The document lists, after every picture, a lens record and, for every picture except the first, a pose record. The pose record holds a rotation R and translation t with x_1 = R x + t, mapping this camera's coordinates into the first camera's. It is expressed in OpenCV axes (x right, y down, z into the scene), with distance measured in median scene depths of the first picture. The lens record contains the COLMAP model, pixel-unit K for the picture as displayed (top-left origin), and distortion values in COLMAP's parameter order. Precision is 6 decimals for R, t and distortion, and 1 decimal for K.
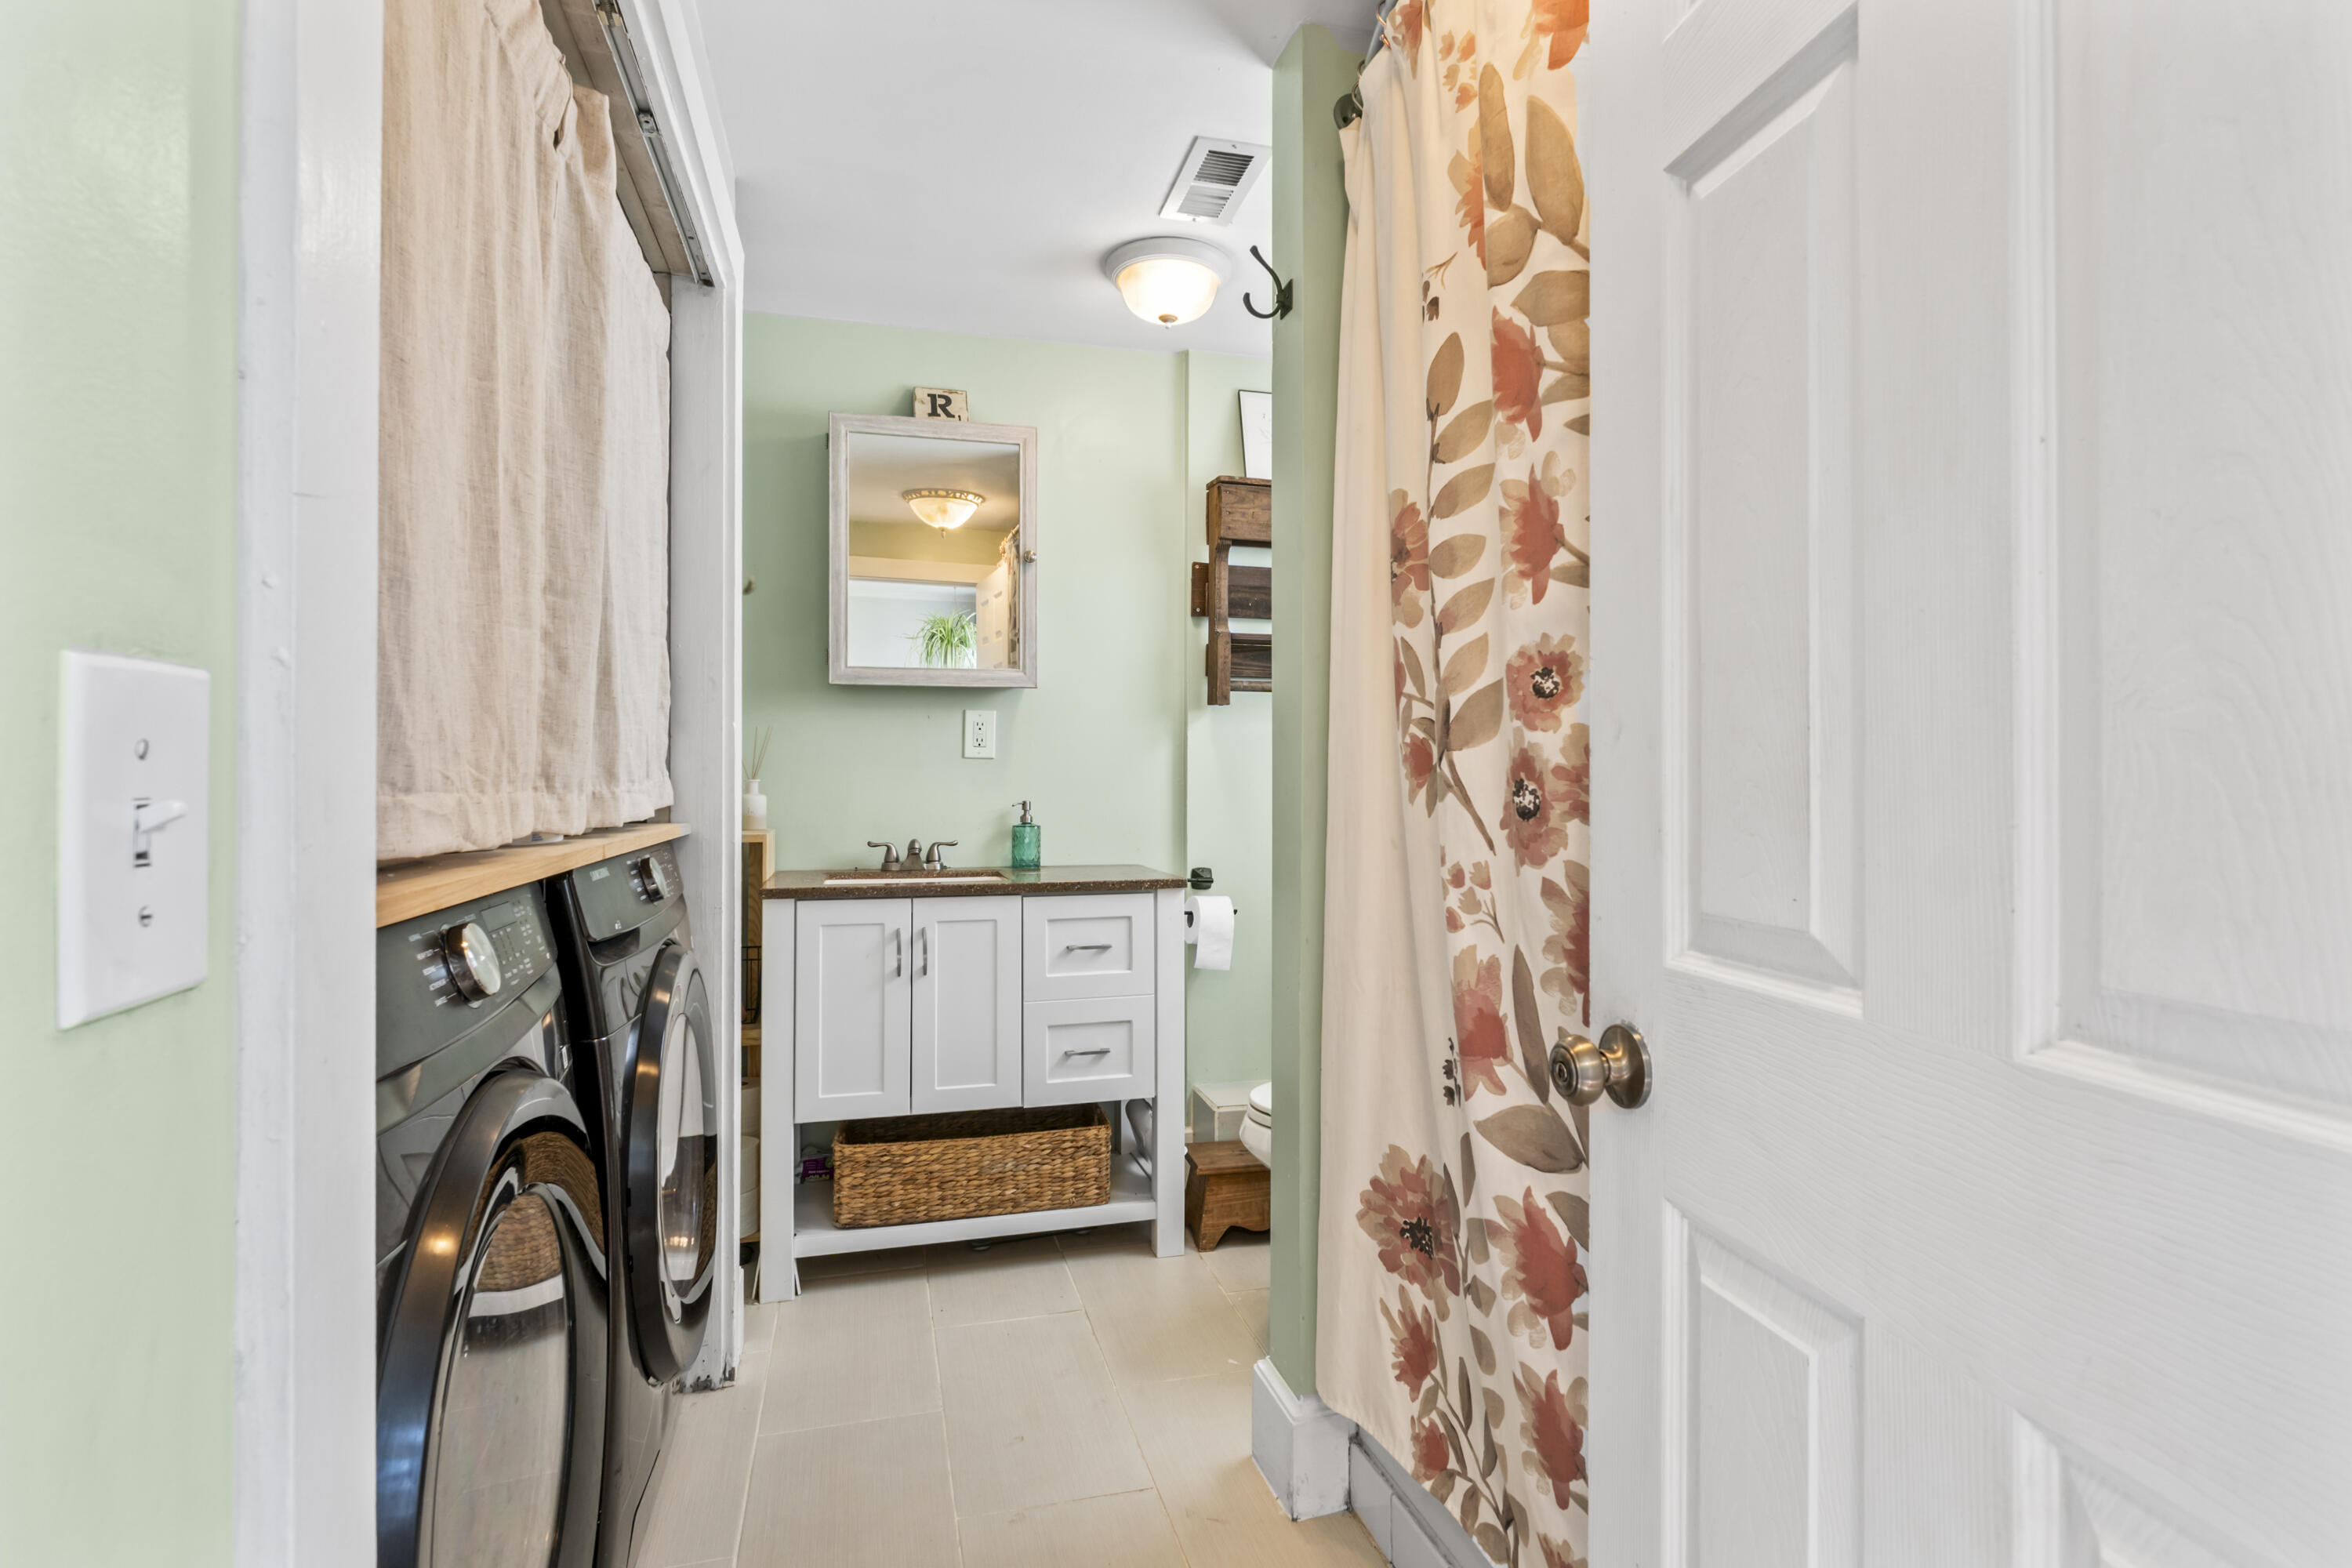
lens RADIAL K [[1217.3, 0, 1172.5], [0, 1217.3, 778.7], [0, 0, 1]] dist [0.000282, 0.000006]
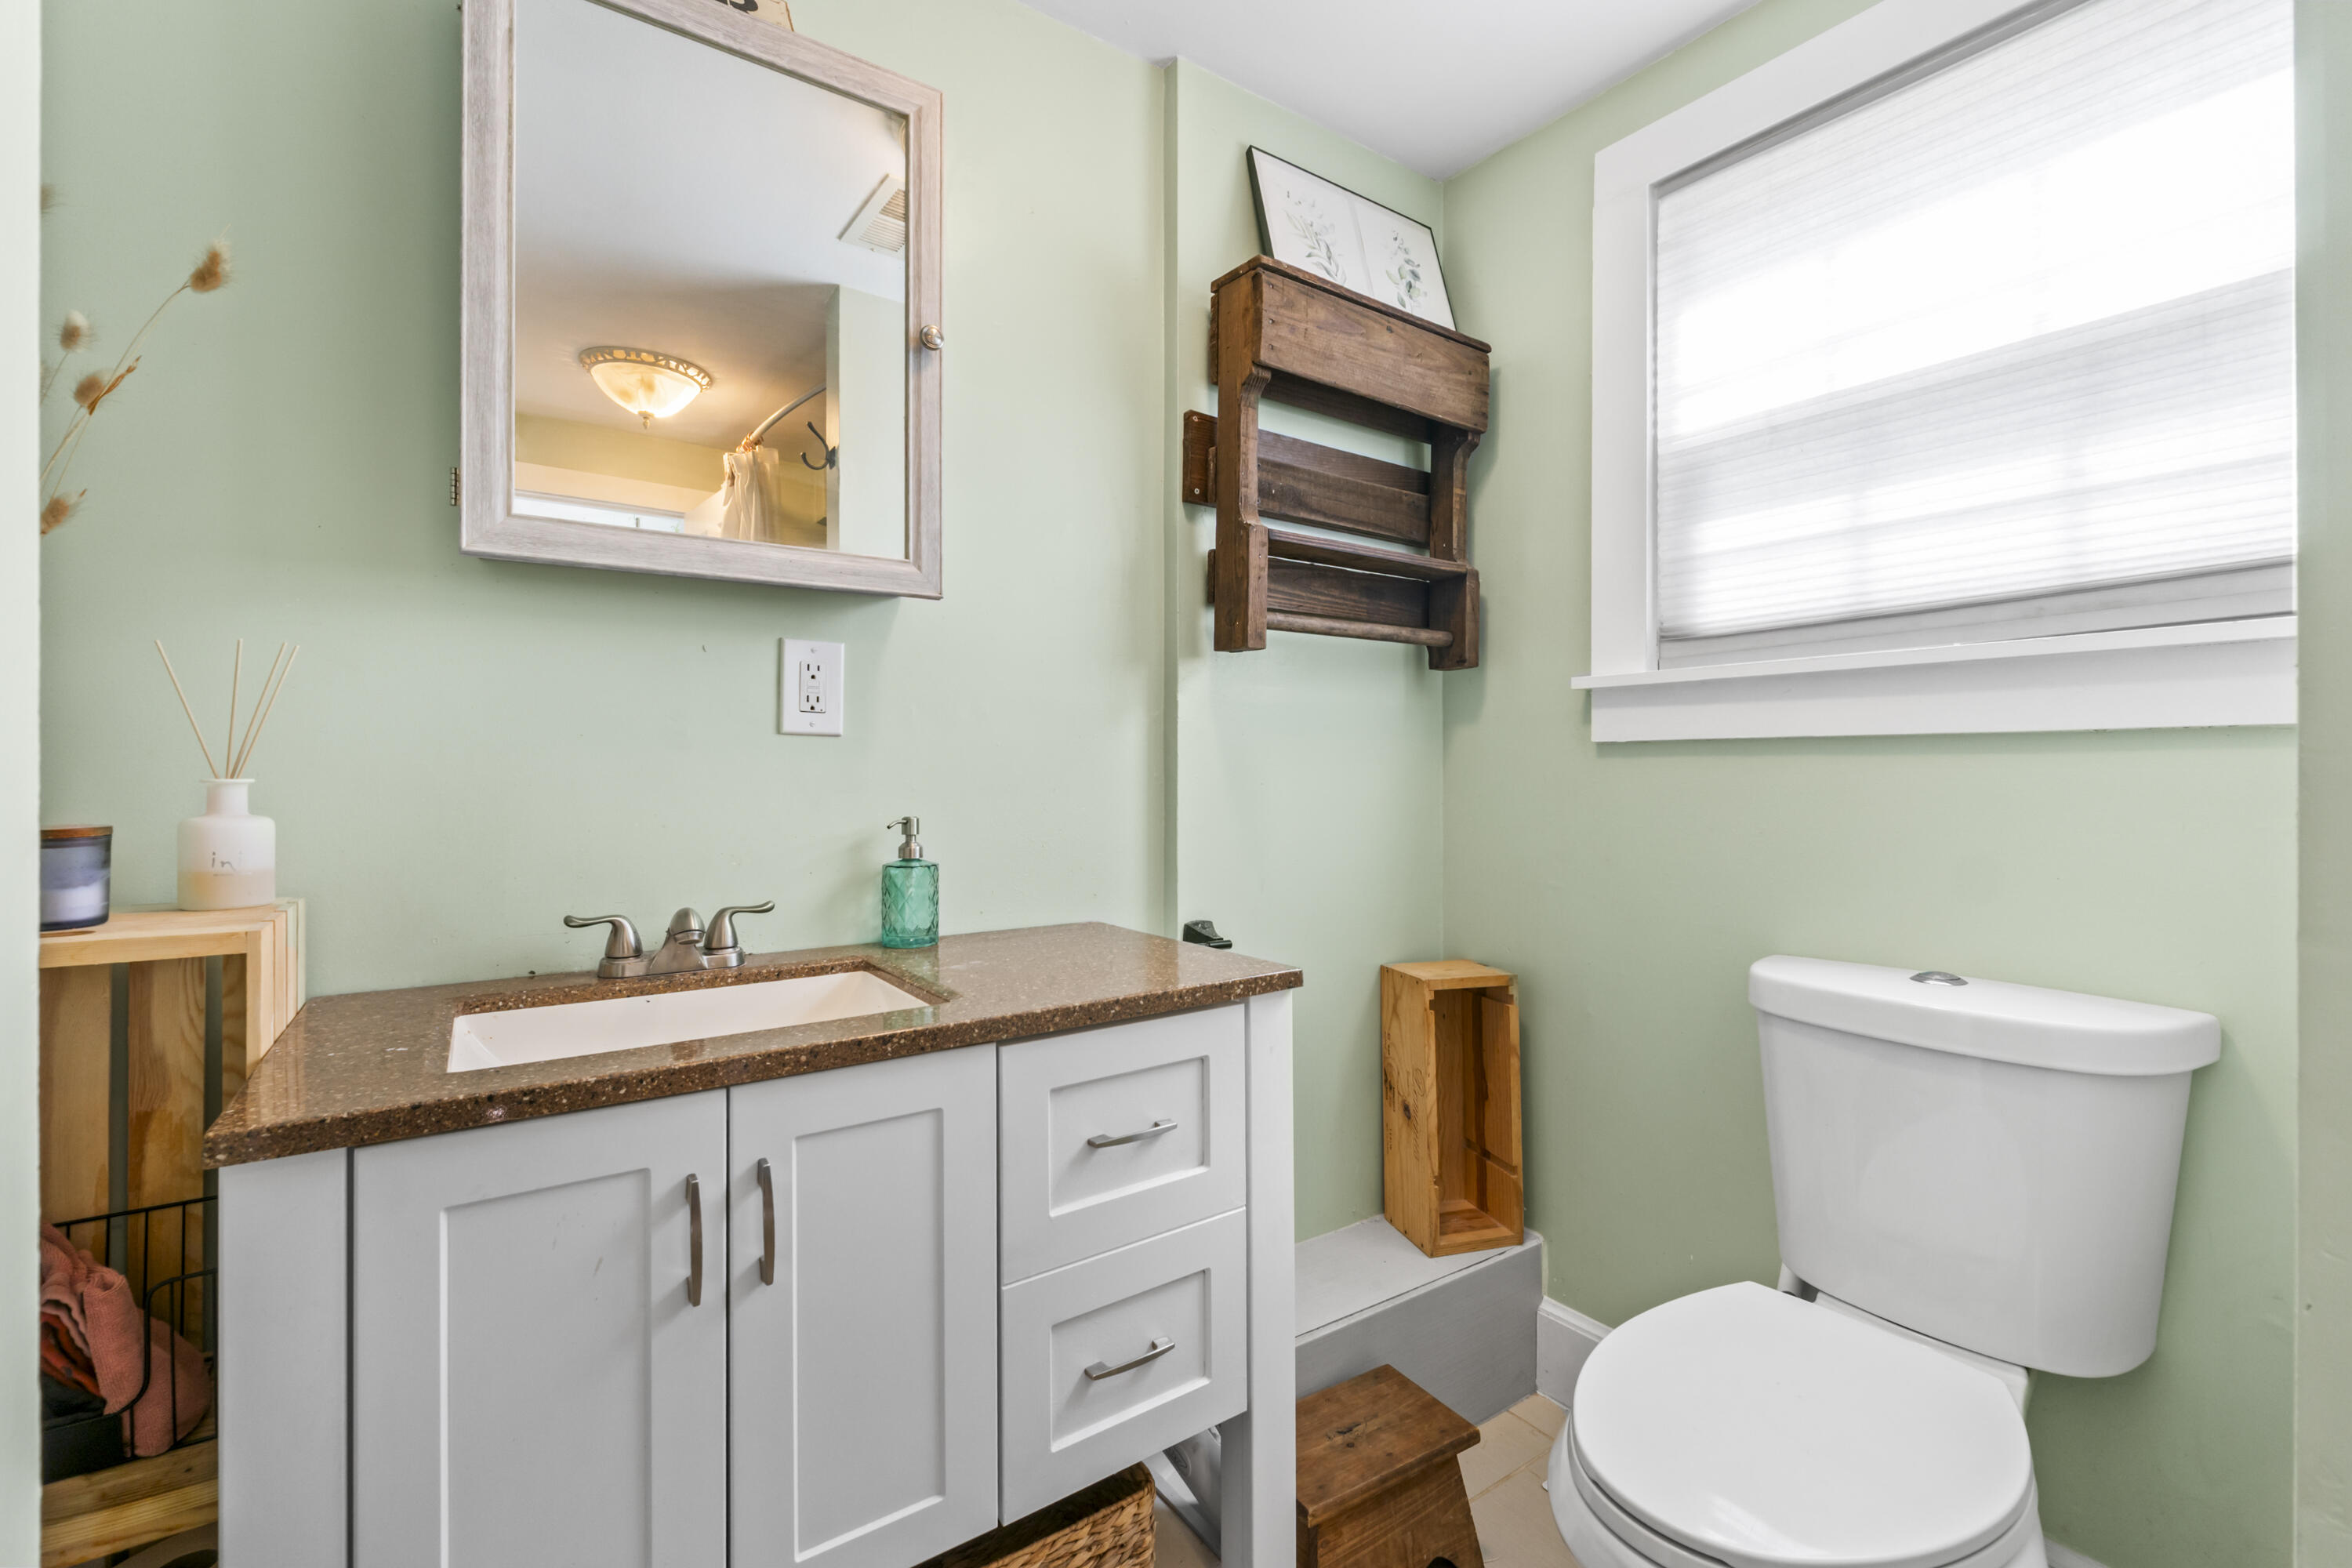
lens RADIAL K [[986.3, 0, 1187.6], [0, 986.3, 777.0], [0, 0, 1]] dist [-0.008041, -0.000104]
pose [[0.931026, -0.003480, 0.364935, -0.165939], [0.002621, 0.999993, 0.002848, 0.000229], [-0.364942, -0.001695, 0.931029, 0.570145]]
